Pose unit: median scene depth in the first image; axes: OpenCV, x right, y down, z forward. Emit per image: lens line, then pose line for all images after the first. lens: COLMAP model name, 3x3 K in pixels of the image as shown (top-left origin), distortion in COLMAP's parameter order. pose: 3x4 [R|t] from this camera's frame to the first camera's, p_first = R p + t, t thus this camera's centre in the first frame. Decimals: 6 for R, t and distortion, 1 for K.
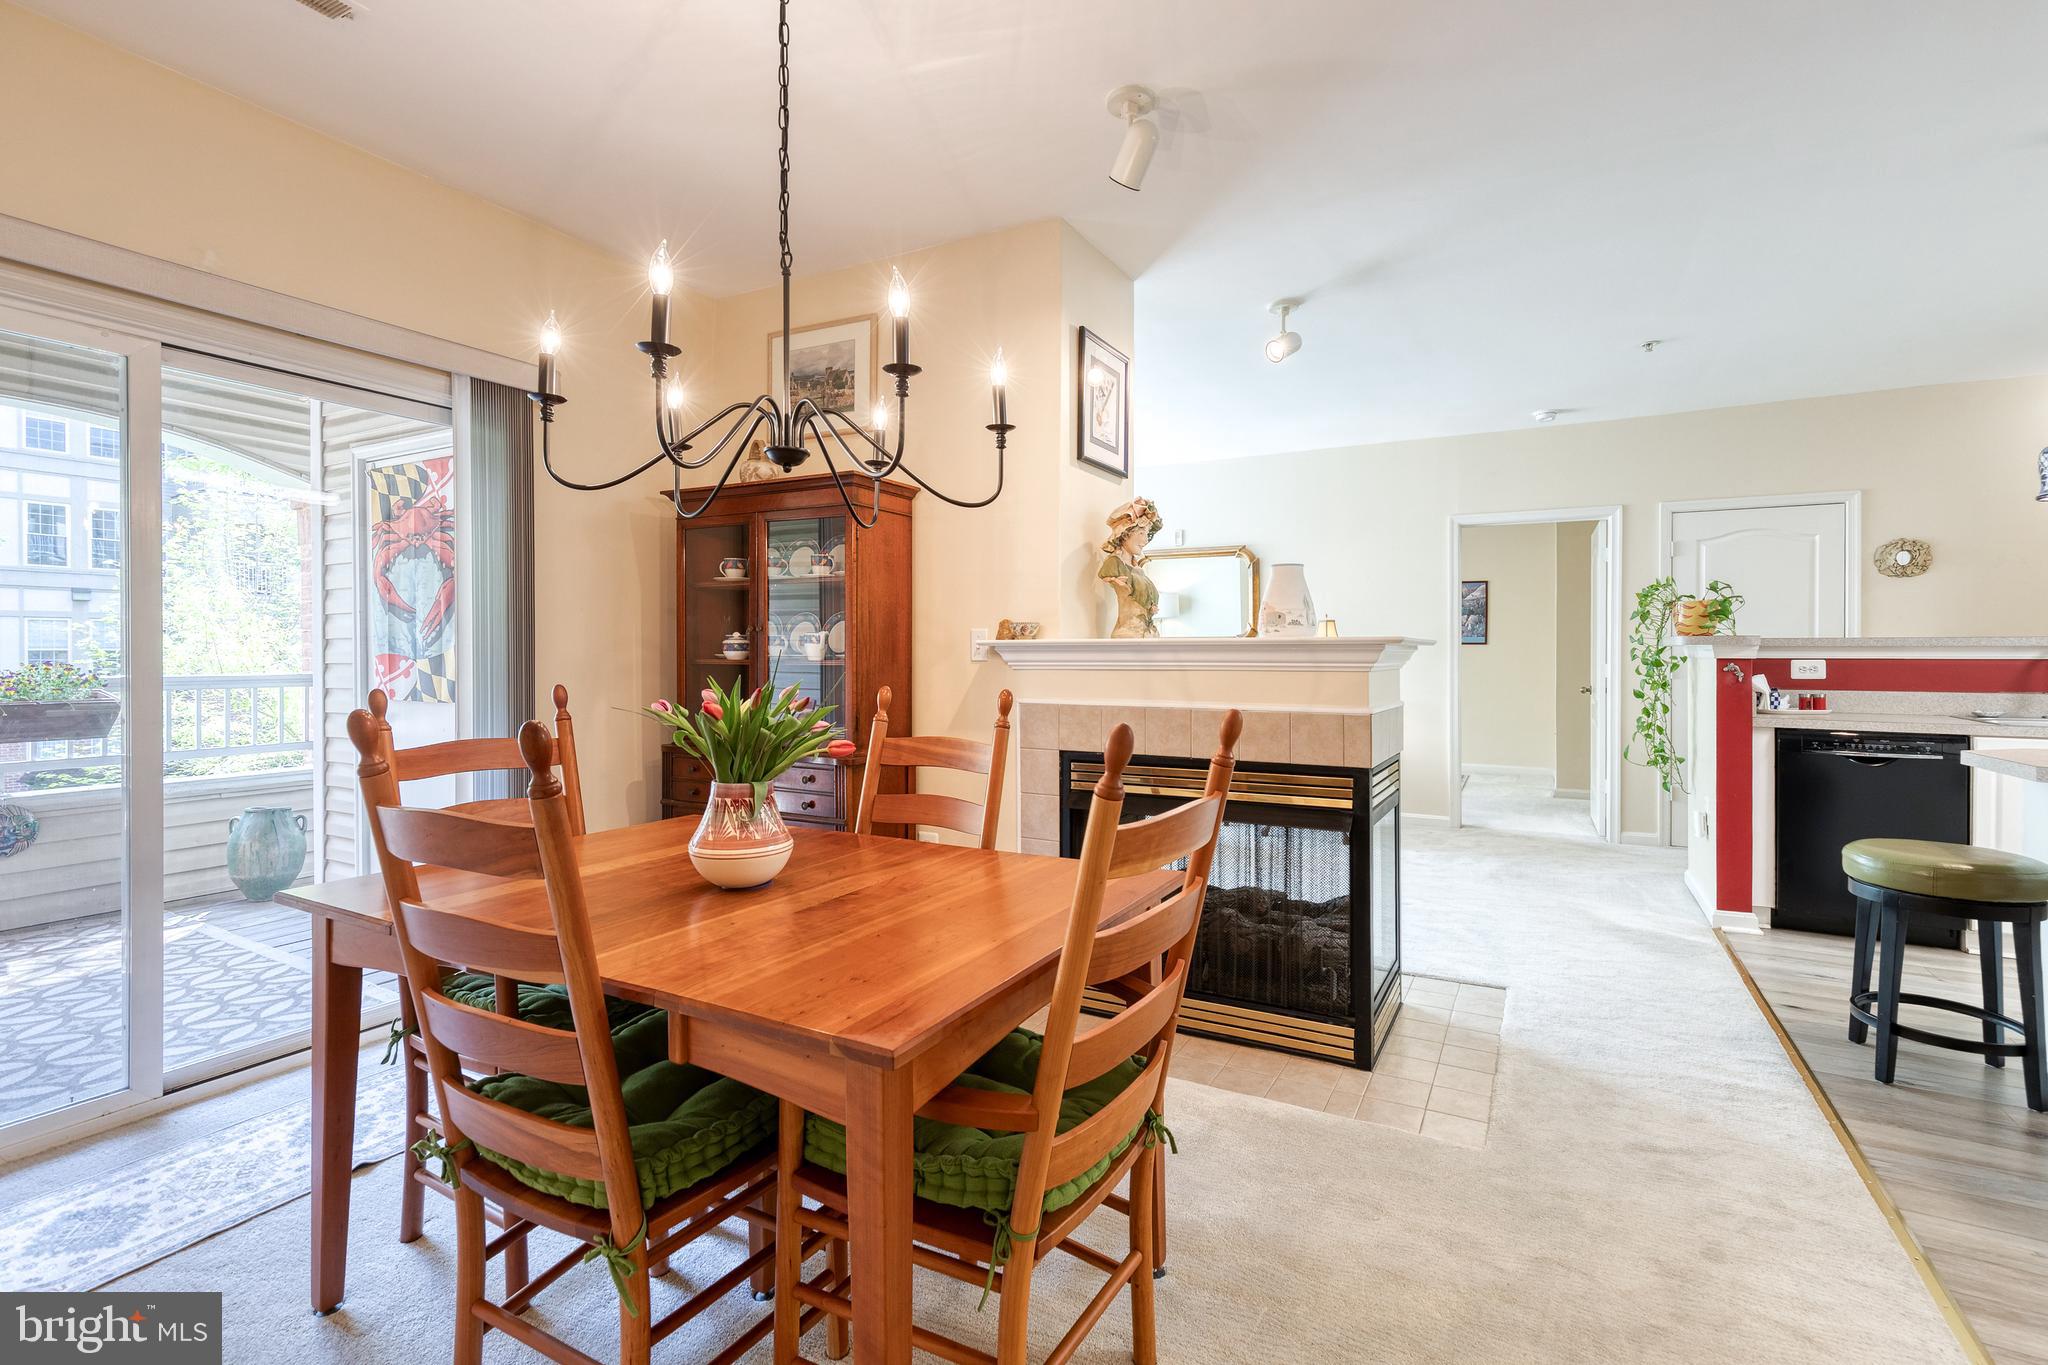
lens RADIAL K [[927.7, 0, 1025.4], [0, 927.7, 658.2], [0, 0, 1]] dist [-0.013993, -0.000332]
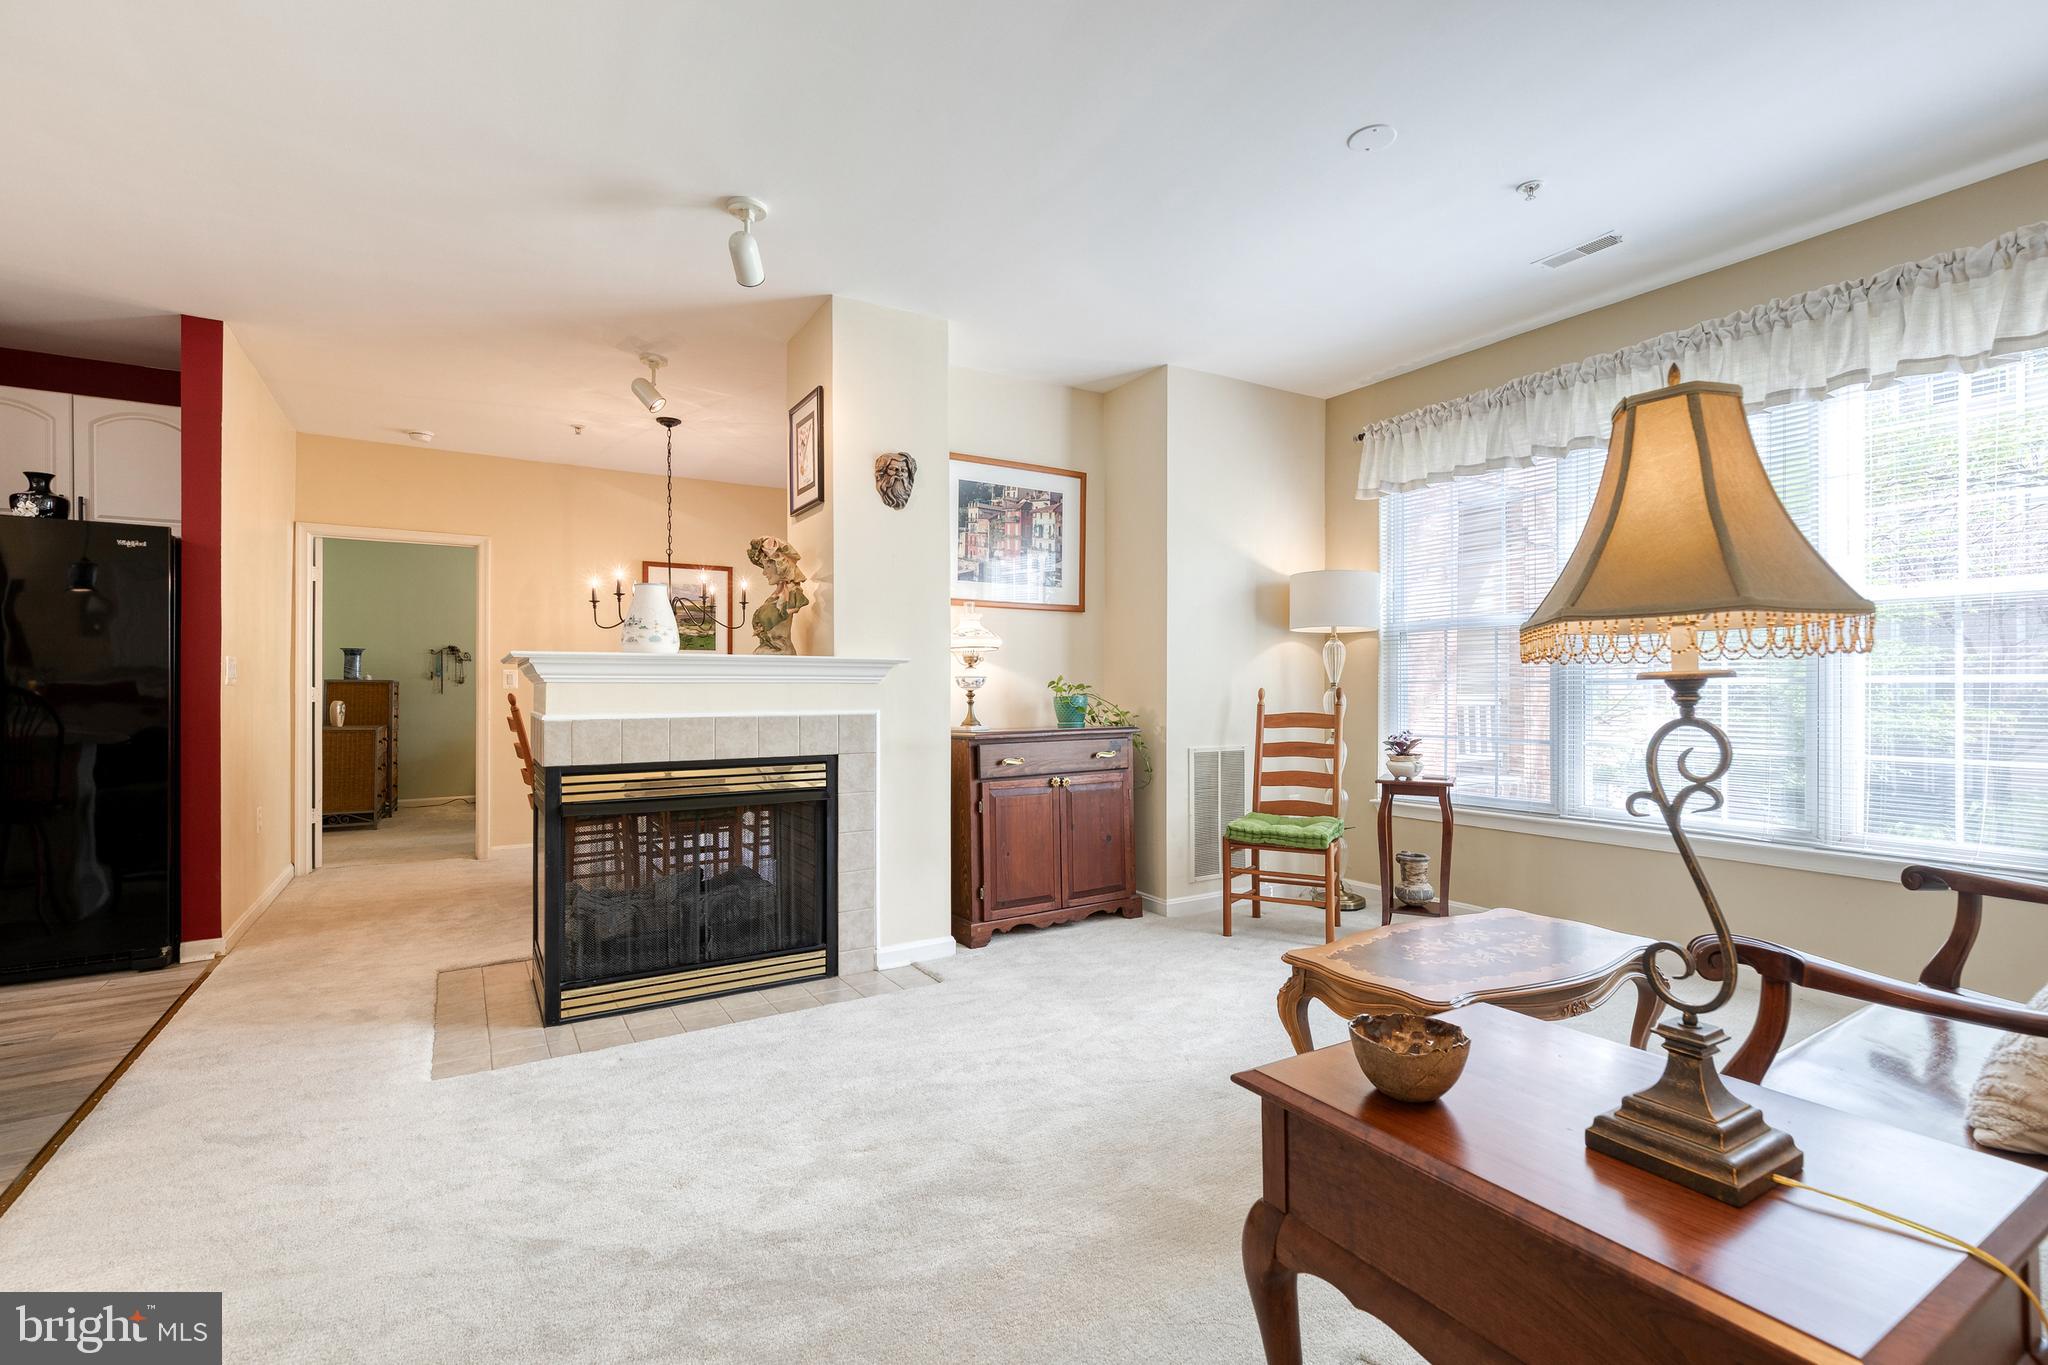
lens RADIAL K [[922.9, 0, 1043.9], [0, 922.9, 687.2], [0, 0, 1]] dist [0.004961, -0.000921]
pose [[-0.467770, -0.002631, -0.883846, 0.823334], [-0.001587, 0.999996, -0.002137, 0.013633], [0.883849, 0.000403, -0.467773, 1.539373]]
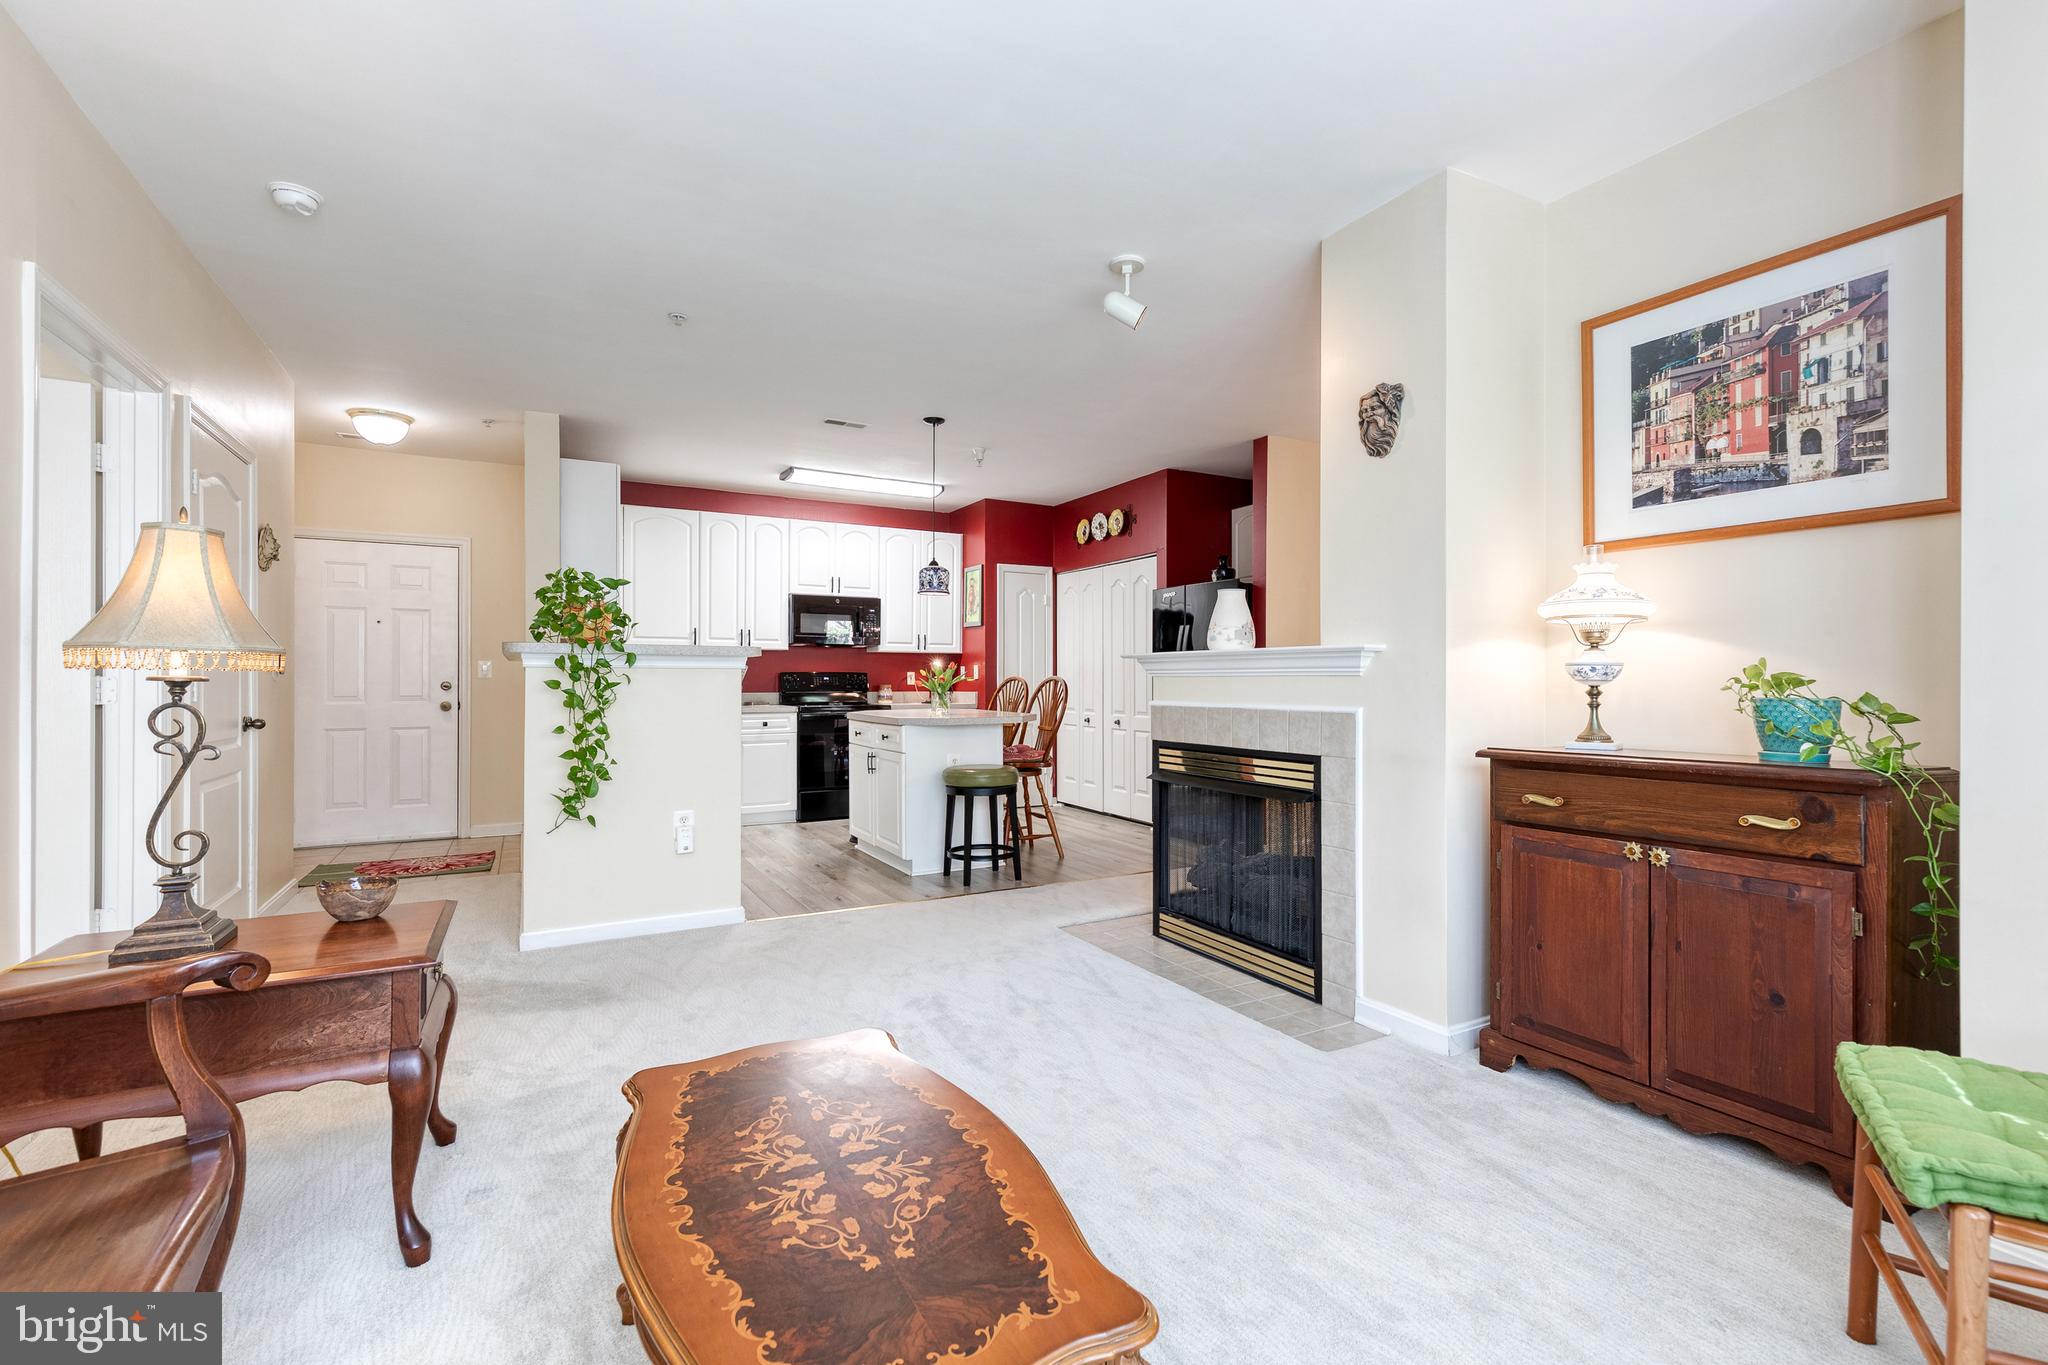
lens RADIAL K [[919.7, 0, 1040.5], [0, 919.7, 676.9], [0, 0, 1]] dist [0.005603, 0.000125]
pose [[-0.856108, -0.000671, 0.516797, -0.093564], [-0.000162, 0.999999, 0.001030, 0.008269], [-0.516798, 0.000798, -0.856107, 1.753007]]
